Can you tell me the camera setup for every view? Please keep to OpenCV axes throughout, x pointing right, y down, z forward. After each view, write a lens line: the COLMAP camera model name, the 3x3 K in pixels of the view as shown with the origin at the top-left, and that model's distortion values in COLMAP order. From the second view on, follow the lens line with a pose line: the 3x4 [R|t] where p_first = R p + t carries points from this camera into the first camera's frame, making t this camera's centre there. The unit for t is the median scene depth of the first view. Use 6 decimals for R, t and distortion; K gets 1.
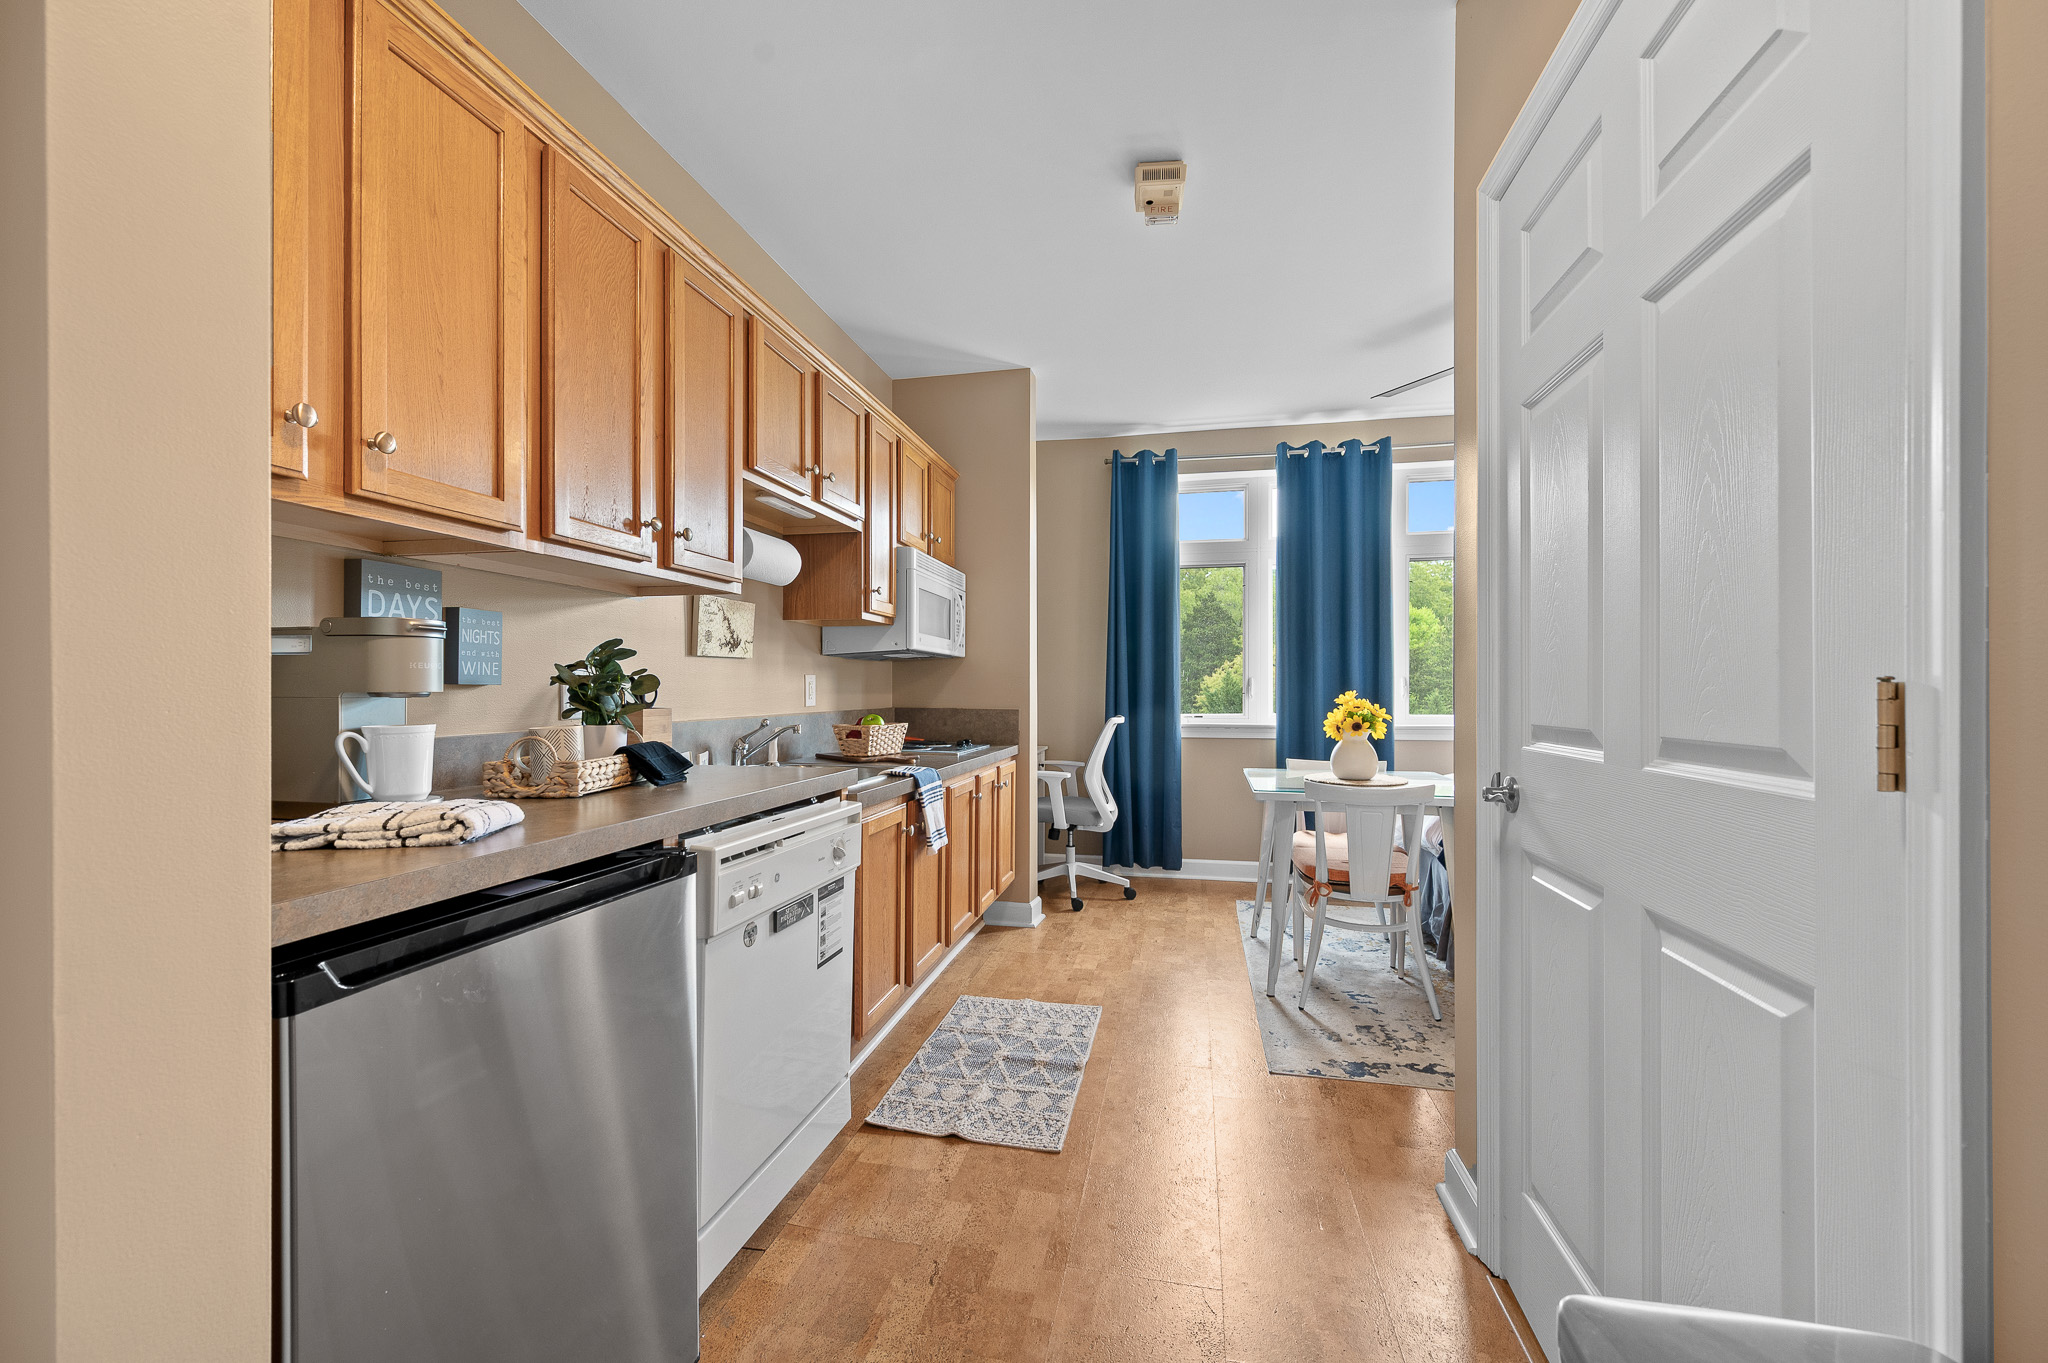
lens RADIAL K [[812.1, 0, 1029.6], [0, 812.1, 695.3], [0, 0, 1]] dist [-0.001549, -0.000053]
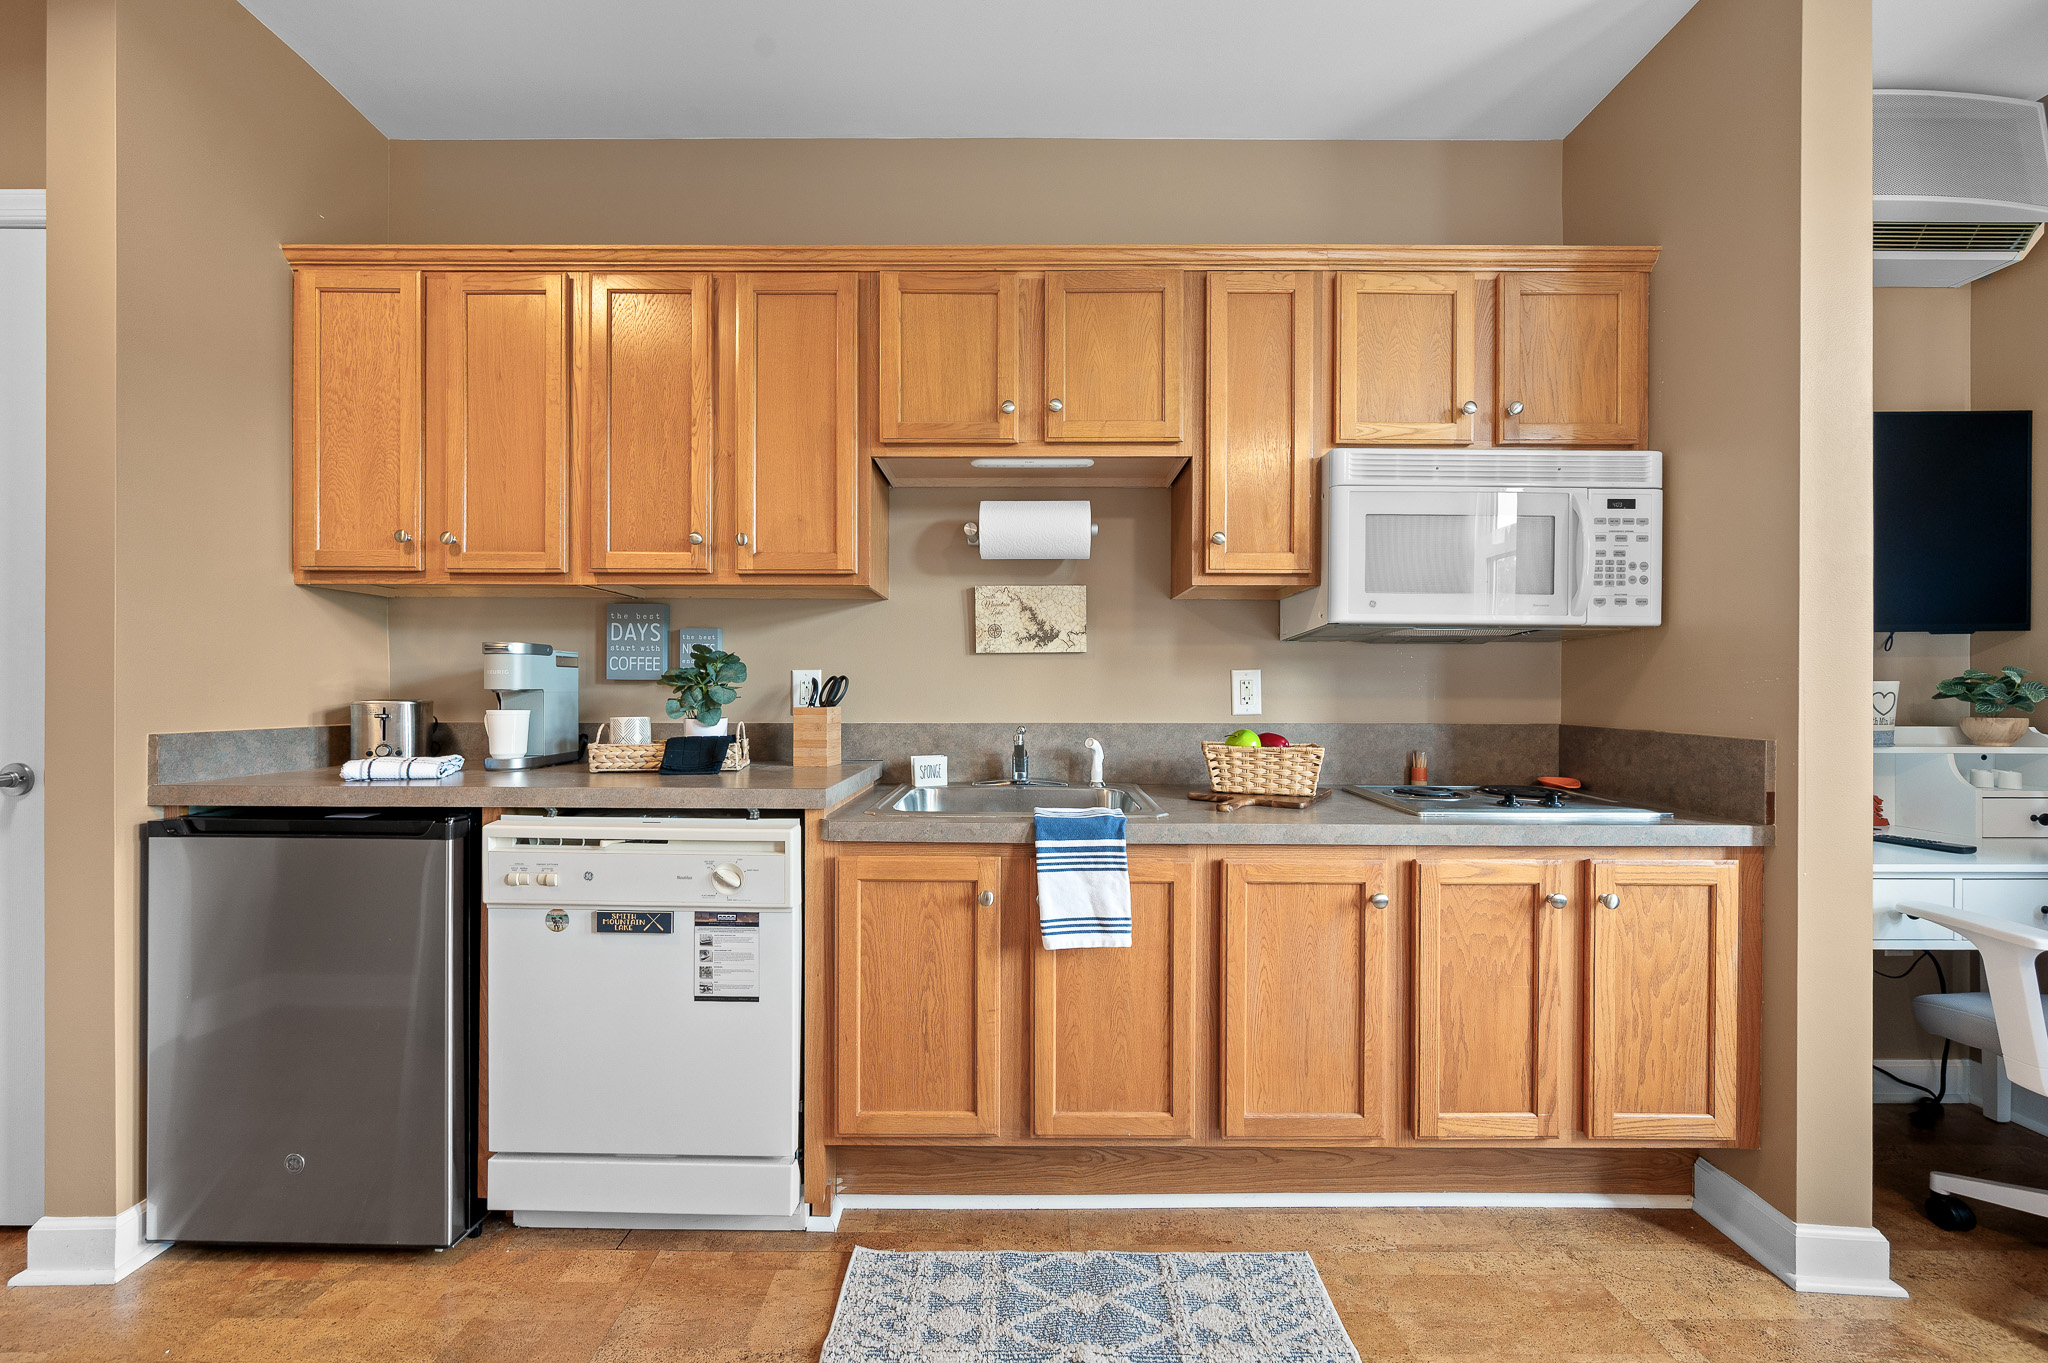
lens RADIAL K [[812.1, 0, 1025.1], [0, 812.1, 693.6], [0, 0, 1]] dist [-0.001549, -0.000053]
pose [[0.197951, 0.005719, -0.980195, 0.374072], [-0.010494, 0.999938, 0.003715, -0.004946], [0.980156, 0.009551, 0.197999, 0.641326]]
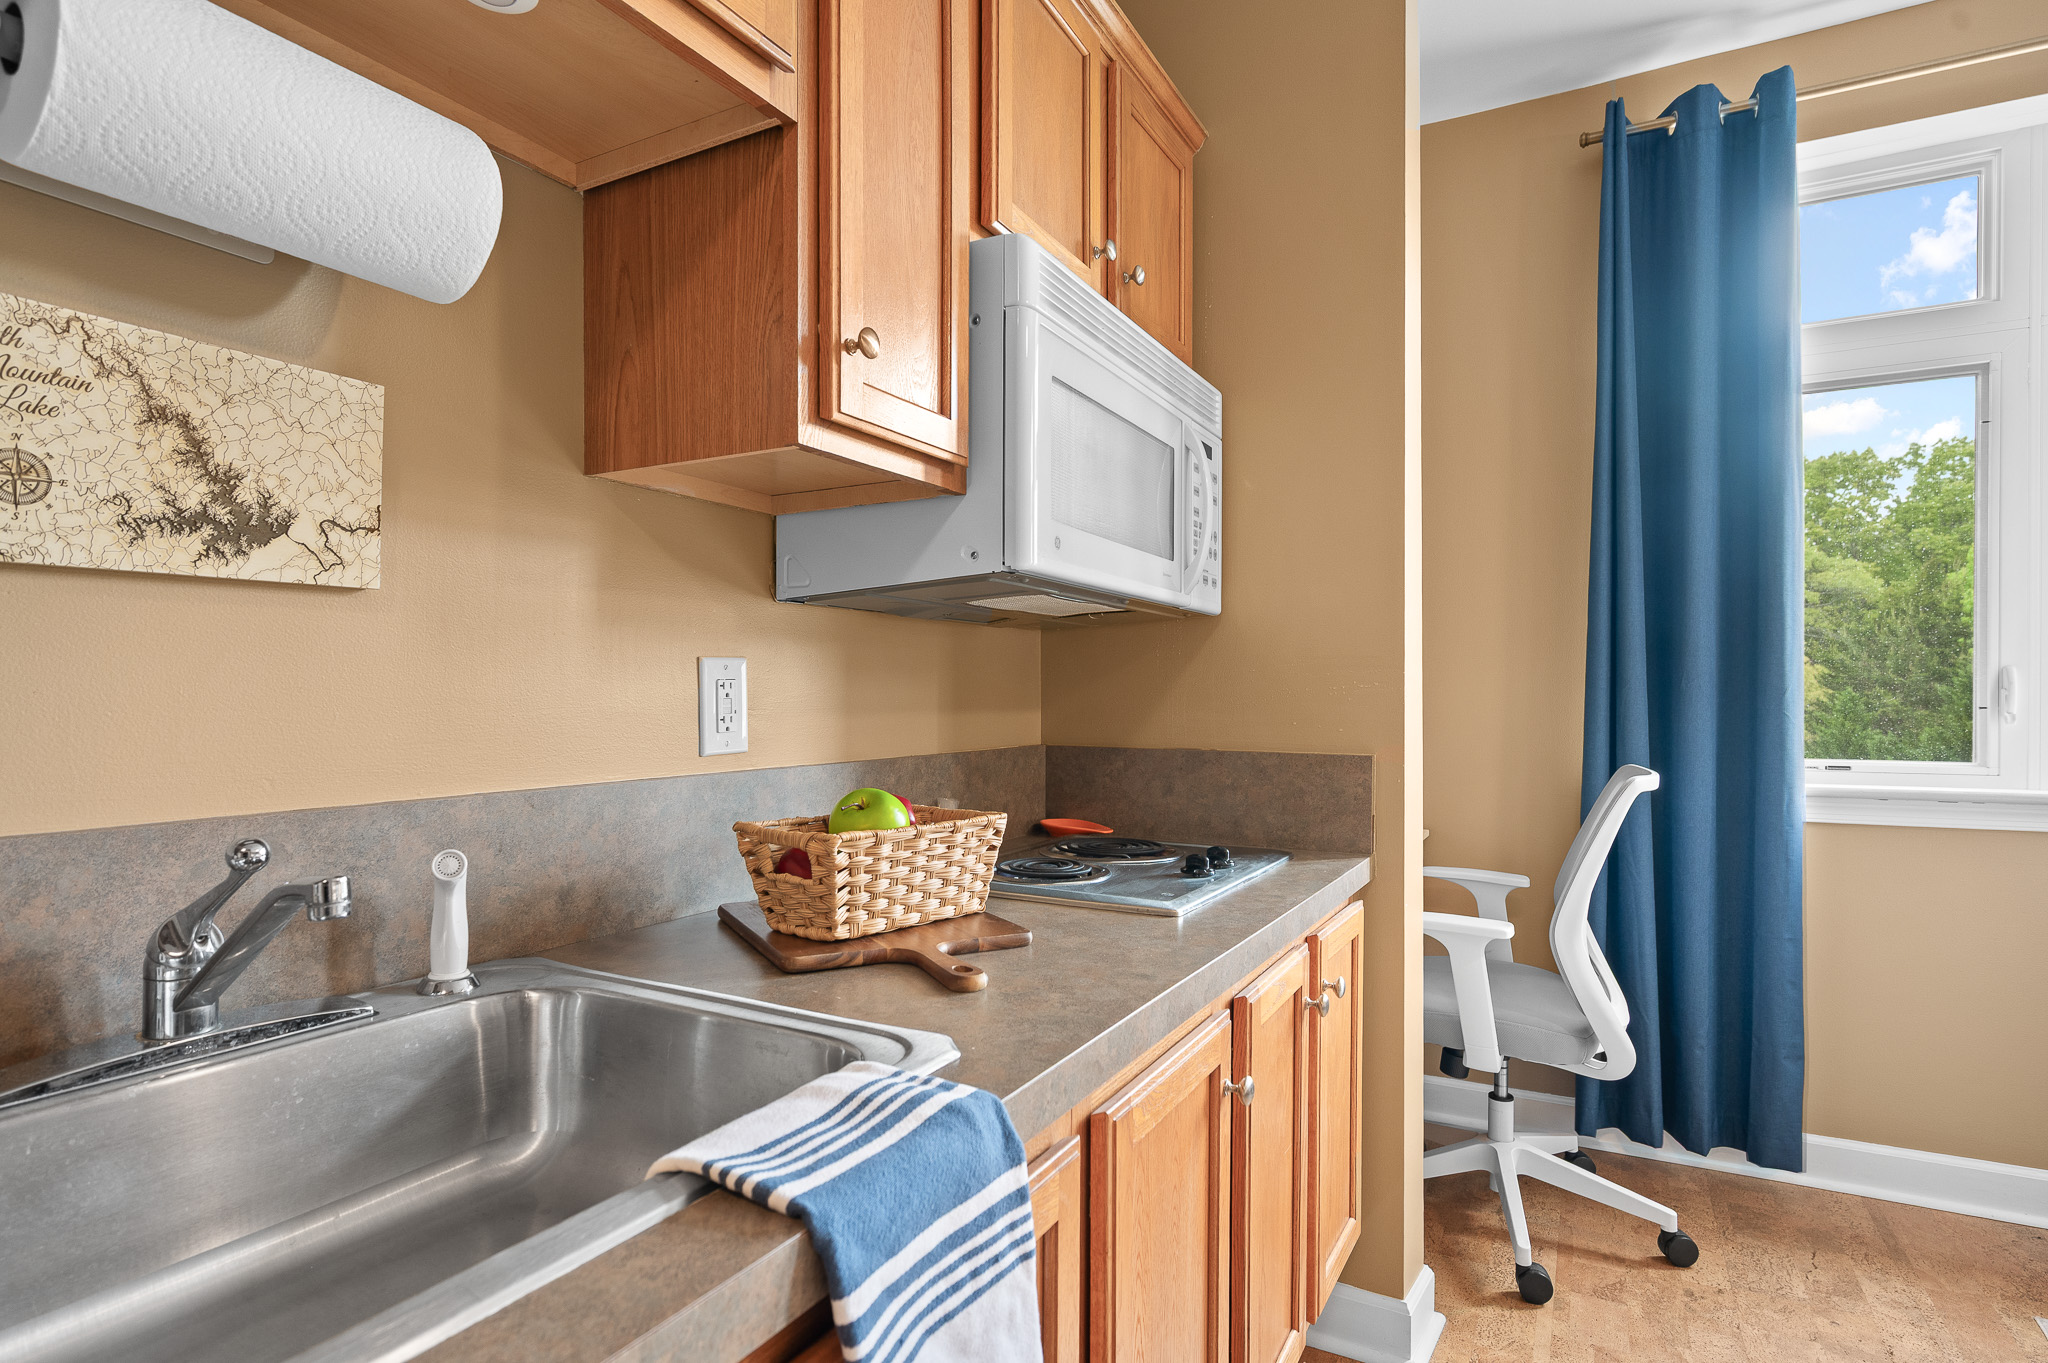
lens RADIAL K [[1054.7, 0, 1018.1], [0, 1054.7, 707.6], [0, 0, 1]] dist [-0.002225, -0.001235]
pose [[0.953172, -0.001063, -0.302427, -0.025619], [0.001299, 0.999999, 0.000582, -0.004955], [0.302426, -0.000947, 0.953172, 0.601542]]
